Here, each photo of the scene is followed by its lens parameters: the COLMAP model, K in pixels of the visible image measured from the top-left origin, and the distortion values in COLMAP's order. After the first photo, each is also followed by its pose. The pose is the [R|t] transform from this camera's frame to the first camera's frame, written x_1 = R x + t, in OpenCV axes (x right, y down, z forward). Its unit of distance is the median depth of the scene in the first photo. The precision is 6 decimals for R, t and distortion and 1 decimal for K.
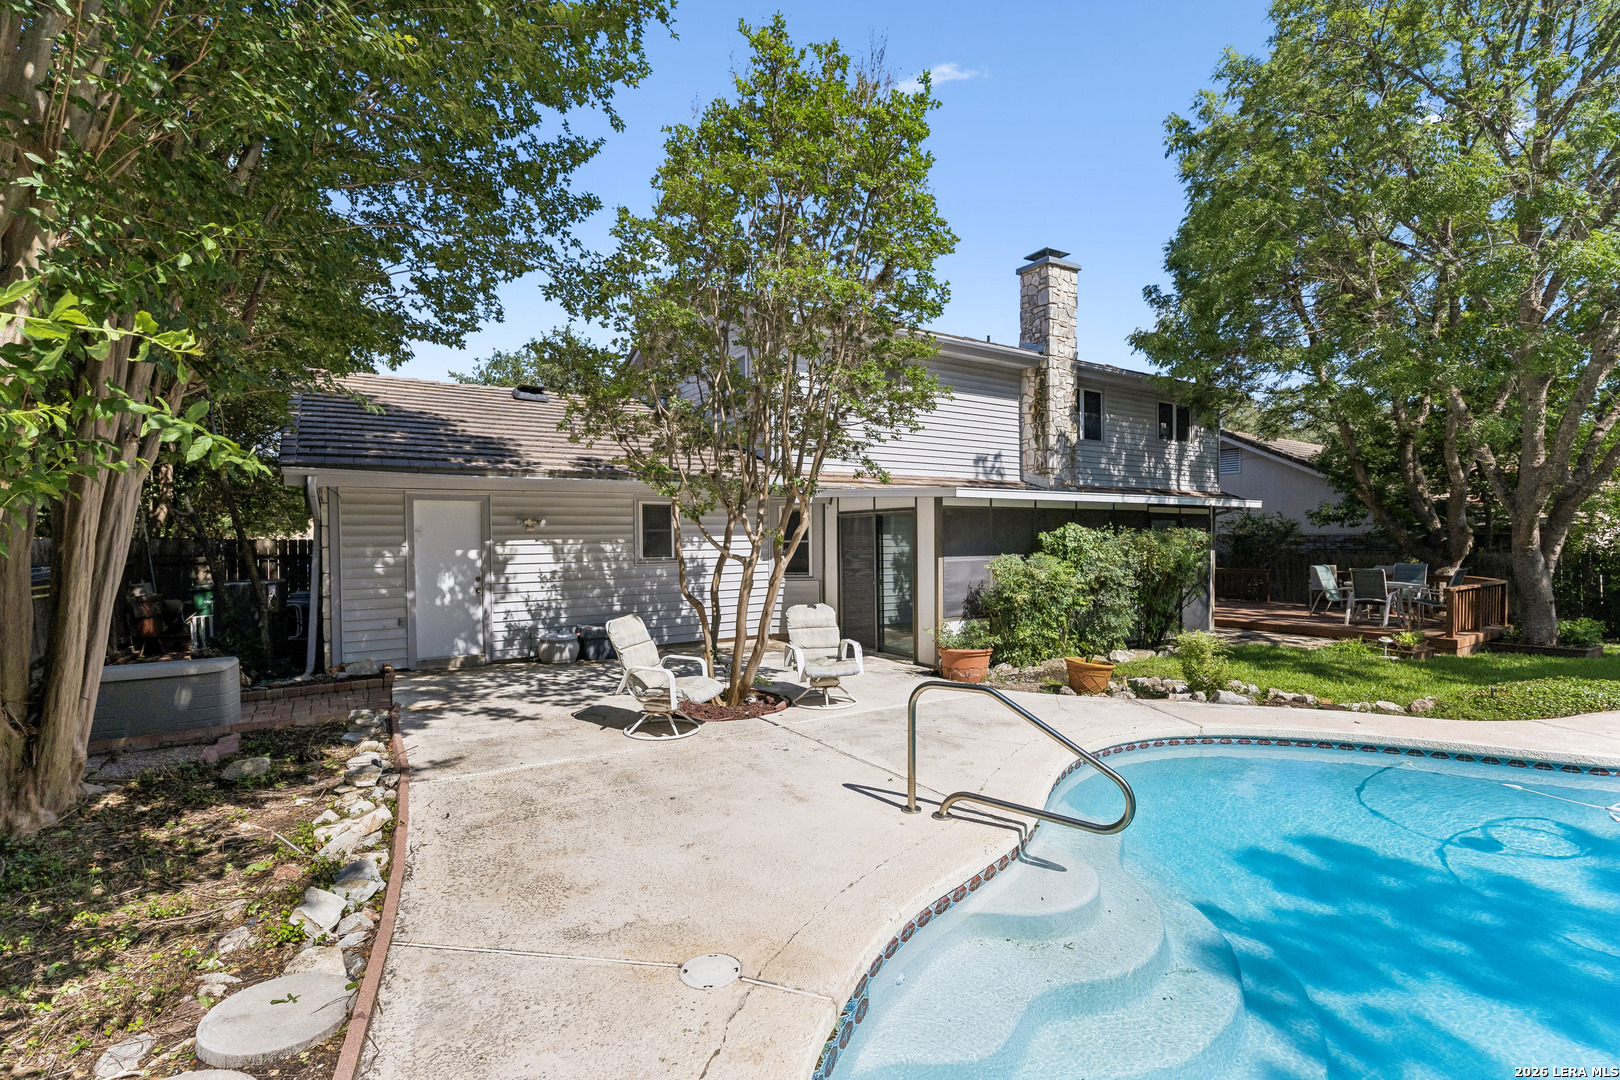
lens RADIAL K [[737.7, 0, 806.3], [0, 737.7, 553.0], [0, 0, 1]] dist [0.003298, -0.000200]
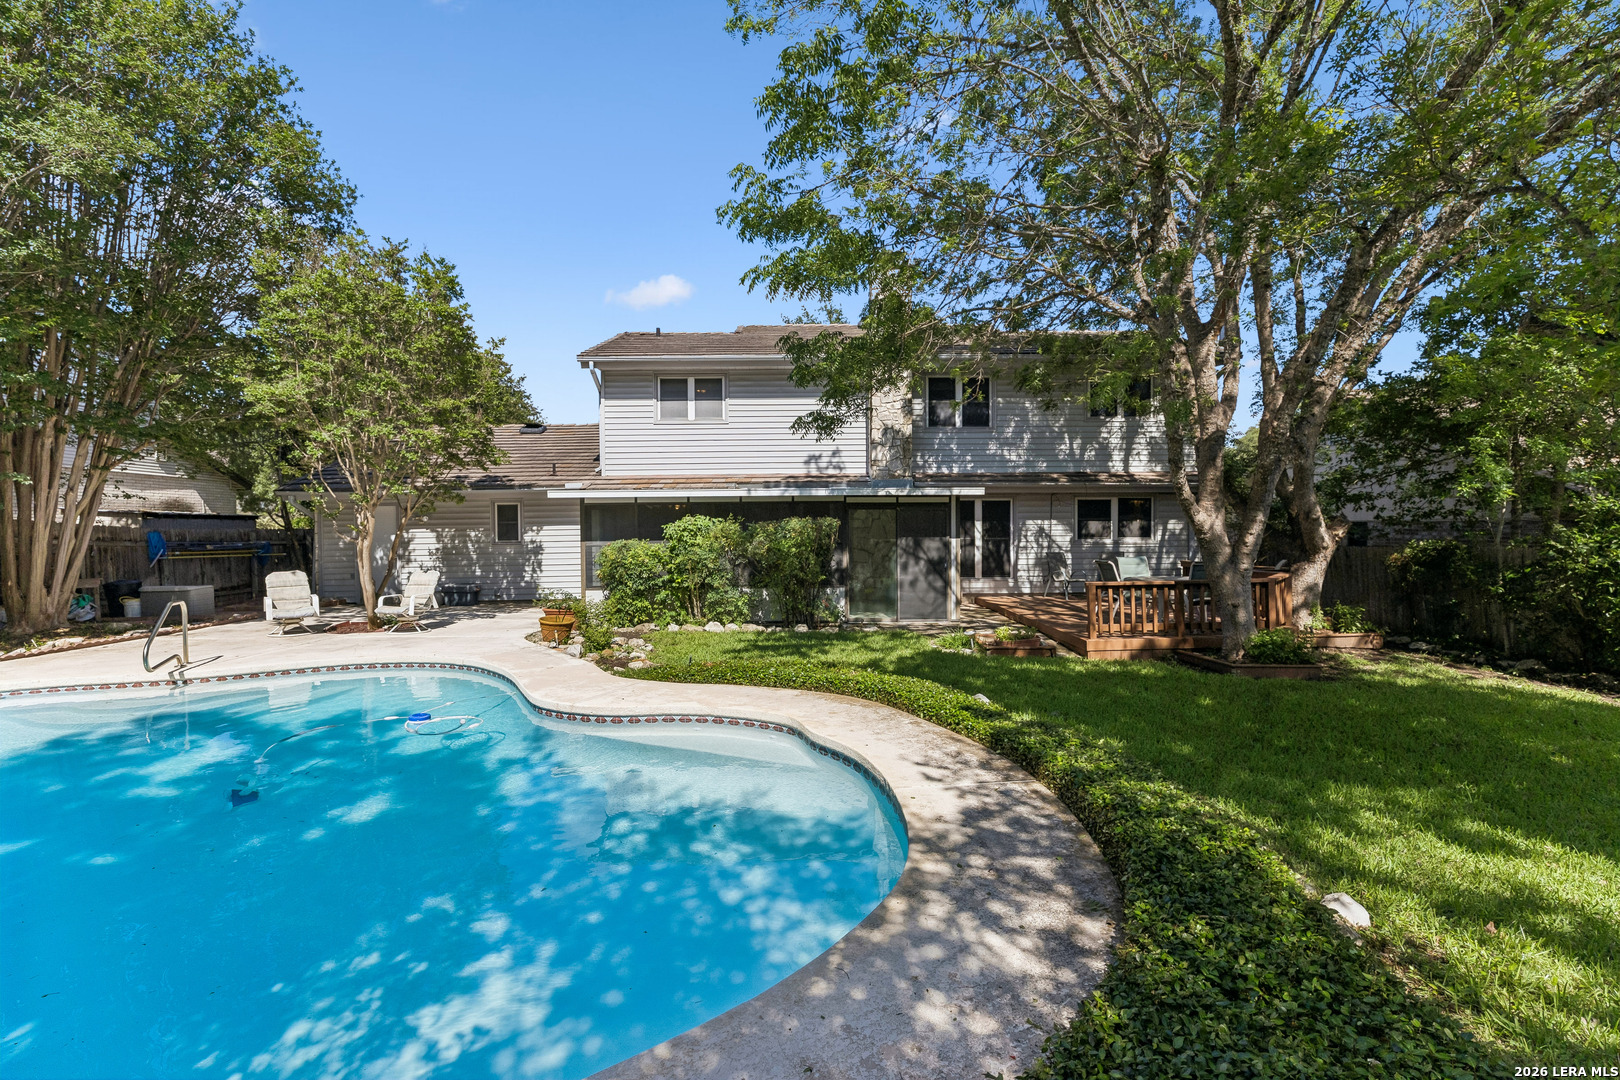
lens RADIAL K [[737.7, 0, 811.3], [0, 737.7, 532.4], [0, 0, 1]] dist [0.003298, -0.000200]
pose [[0.845549, 0.003080, -0.533889, 1.180510], [-0.008401, 0.999936, -0.007537, -0.005001], [0.533832, 0.010858, 0.845521, 0.088104]]
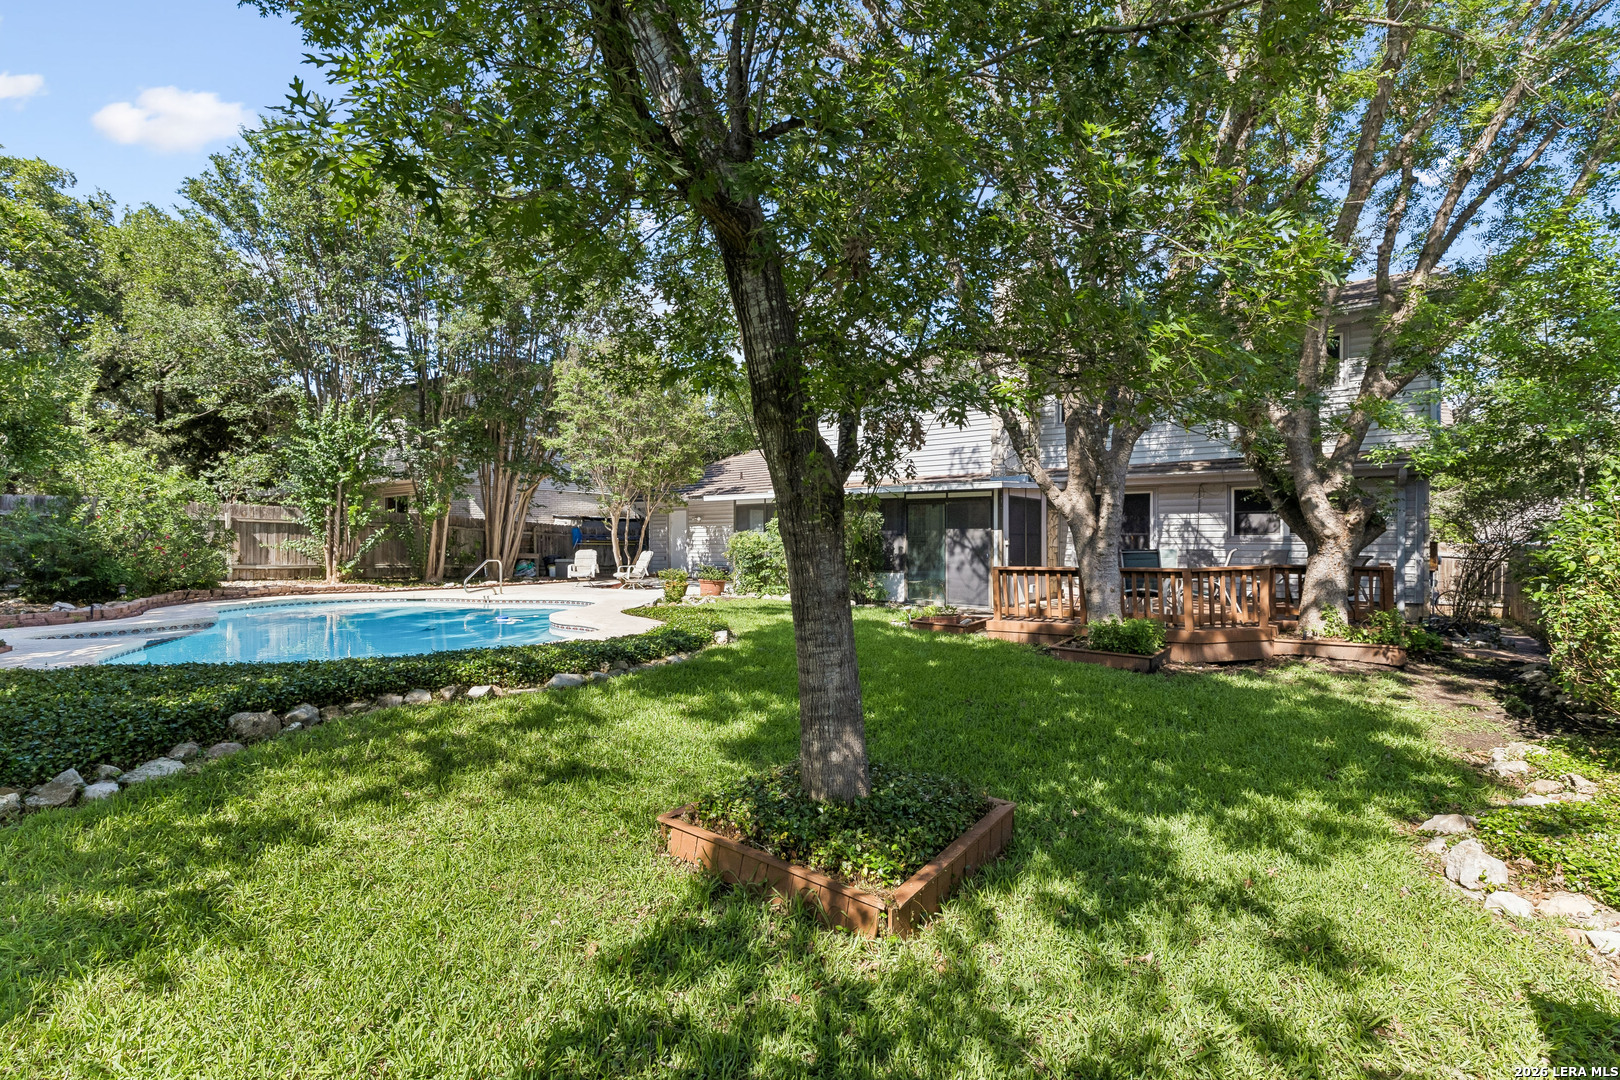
lens RADIAL K [[737.7, 0, 802.0], [0, 737.7, 541.8], [0, 0, 1]] dist [0.003298, -0.000200]
pose [[0.346600, 0.007938, -0.937979, 1.842108], [-0.020398, 0.999792, 0.000924, 0.022555], [0.937791, 0.018813, 0.346690, 0.499133]]
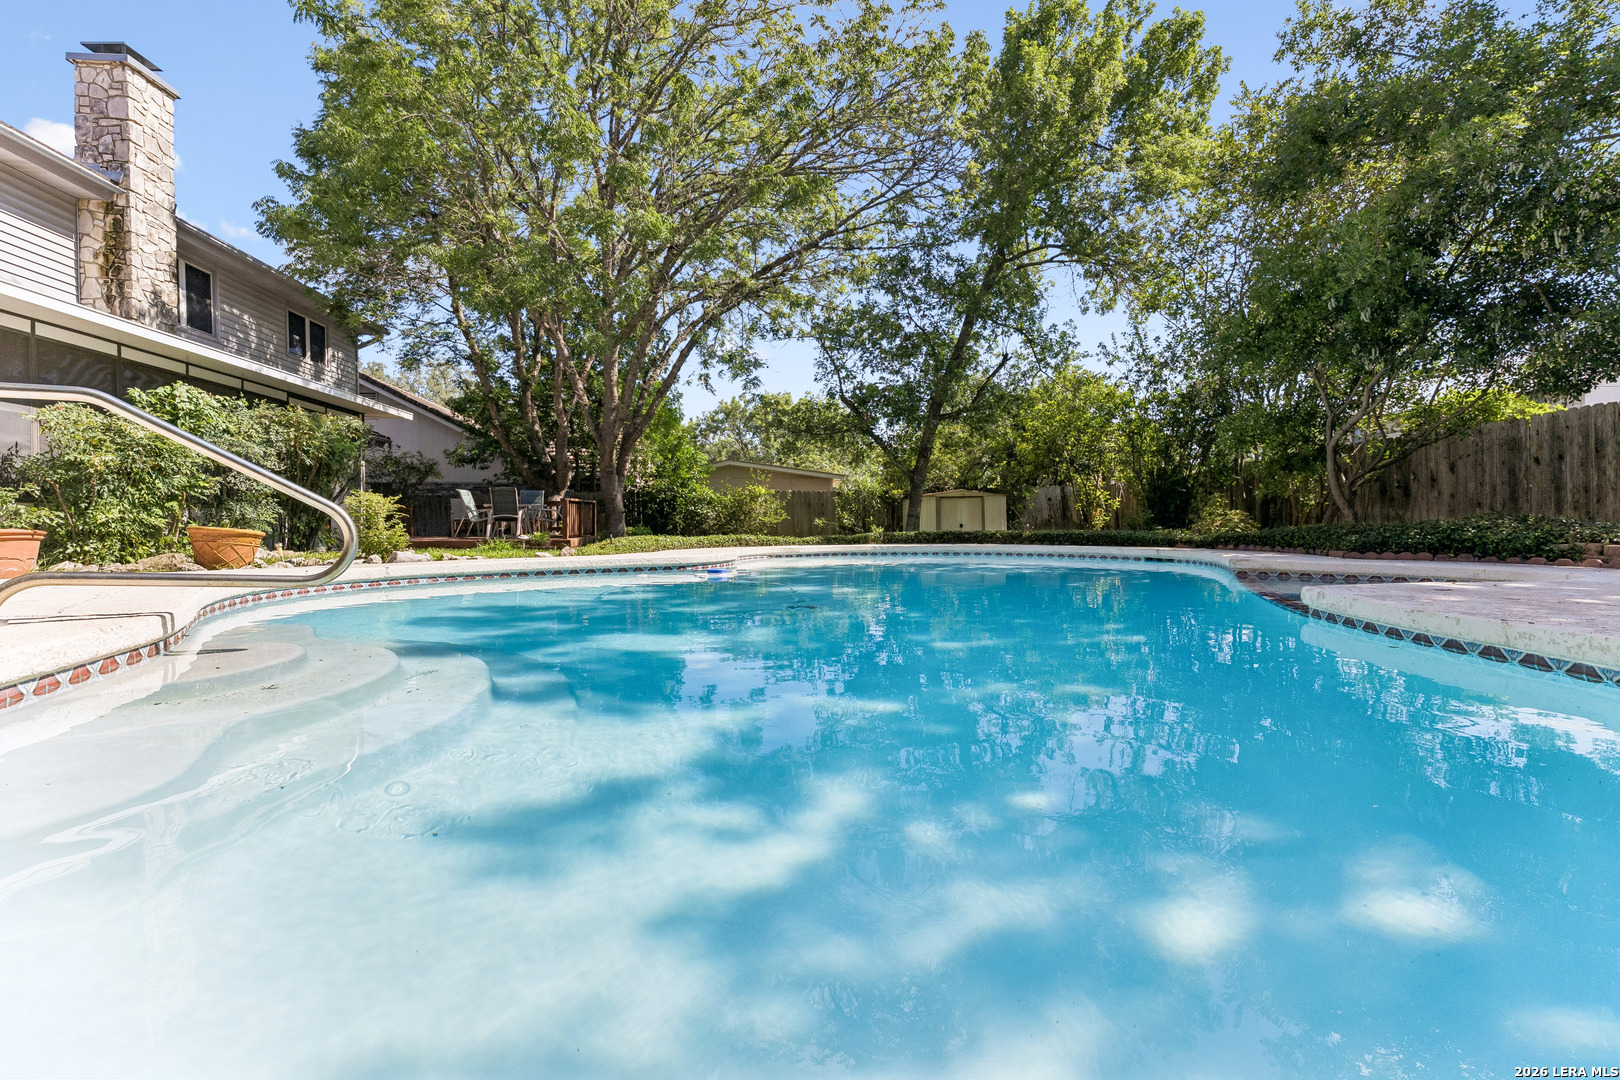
lens RADIAL K [[737.7, 0, 817.2], [0, 737.7, 529.7], [0, 0, 1]] dist [0.003298, -0.000200]
pose [[0.468313, -0.004102, 0.883553, -0.006623], [0.021236, 0.999753, -0.006614, 0.131234], [-0.883308, 0.021861, 0.468284, 0.076092]]
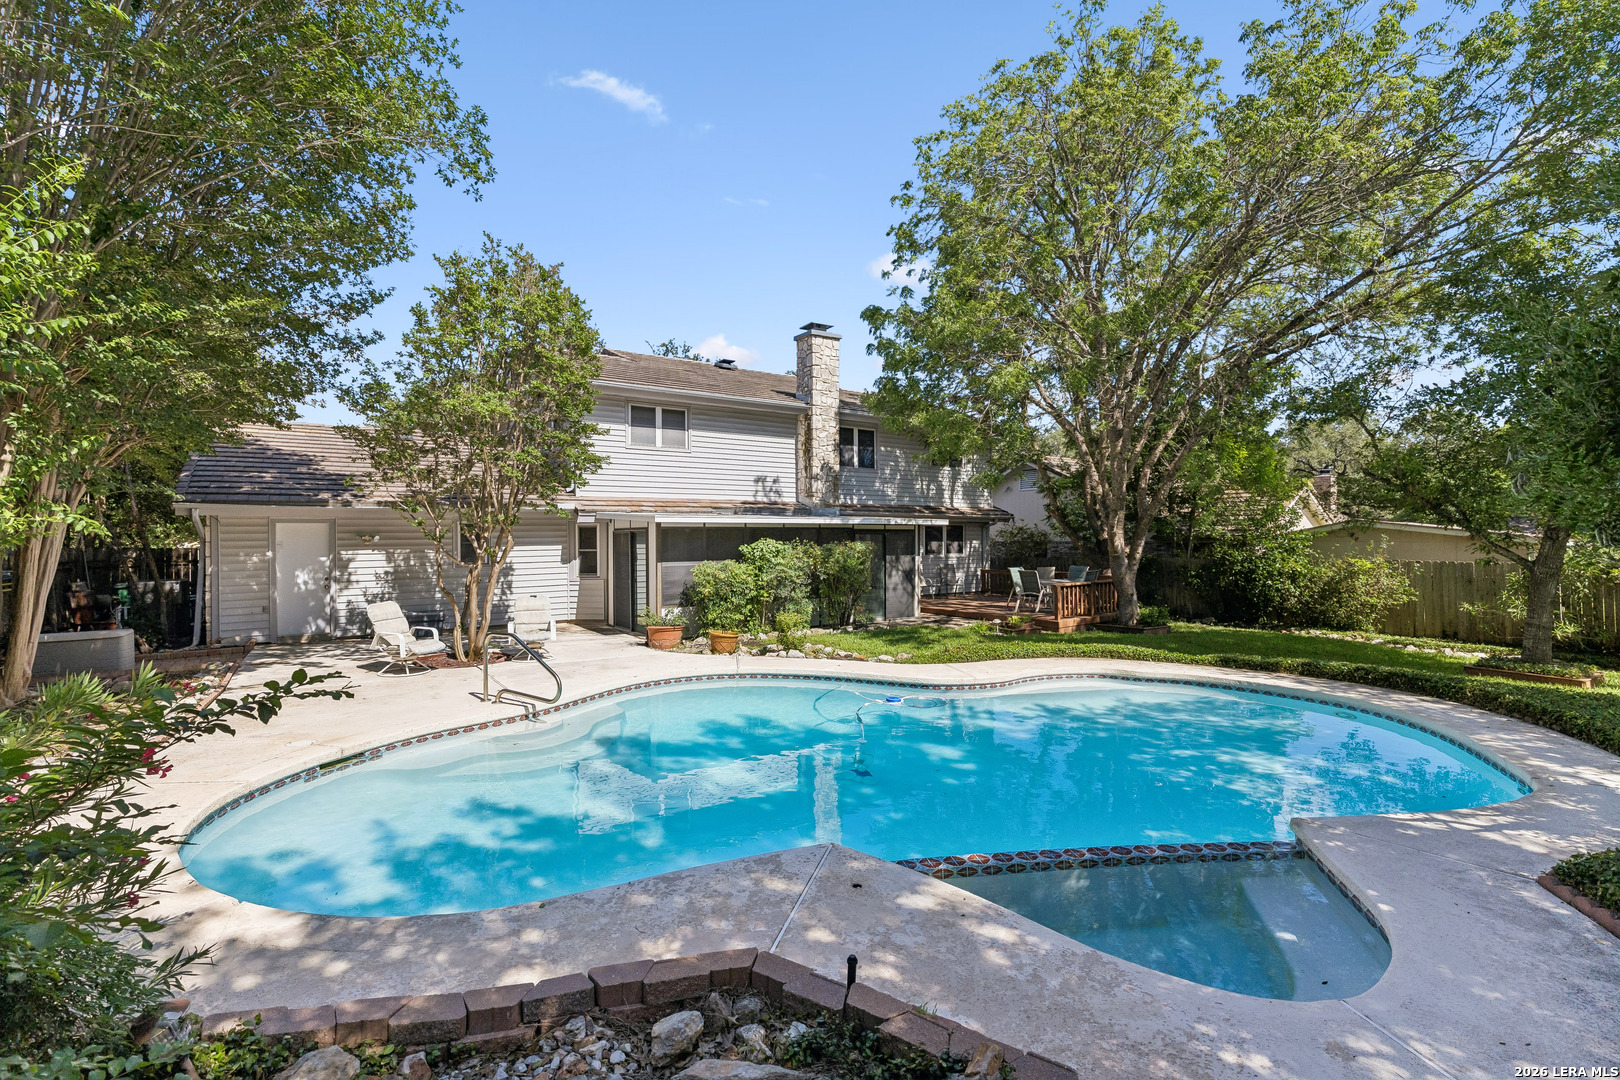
lens RADIAL K [[737.7, 0, 818.1], [0, 737.7, 539.5], [0, 0, 1]] dist [0.003298, -0.000200]
pose [[0.999224, 0.001365, 0.039355, 0.412296], [-0.000739, 0.999873, -0.015897, -0.015968], [-0.039371, 0.015856, 0.999099, -0.417912]]
